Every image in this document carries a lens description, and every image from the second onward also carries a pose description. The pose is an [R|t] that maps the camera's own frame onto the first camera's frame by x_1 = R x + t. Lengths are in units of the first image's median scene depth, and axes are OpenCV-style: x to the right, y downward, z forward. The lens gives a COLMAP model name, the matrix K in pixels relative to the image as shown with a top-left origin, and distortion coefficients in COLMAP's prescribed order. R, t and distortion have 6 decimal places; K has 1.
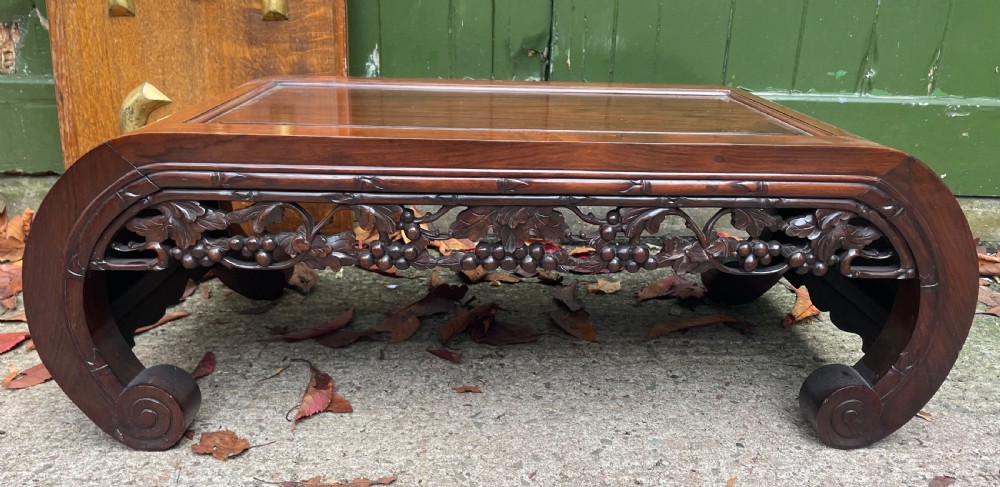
lens RADIAL K [[772.6, 0, 503.3], [0, 772.6, 250.8], [0, 0, 1]] dist [0.078271, -0.113347]
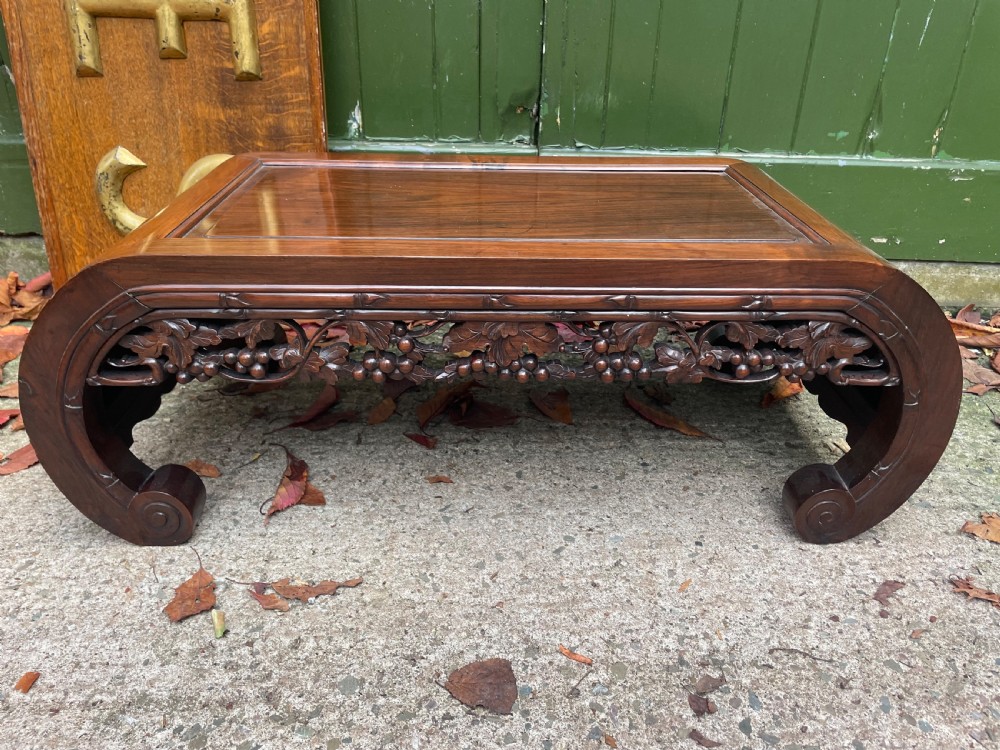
lens RADIAL K [[774.5, 0, 512.1], [0, 774.5, 362.7], [0, 0, 1]] dist [0.078551, -0.118330]
pose [[0.999895, 0.008443, -0.011755, 0.059705], [-0.006792, 0.990957, 0.134010, -0.110547], [0.012780, -0.133916, 0.990910, 0.006875]]
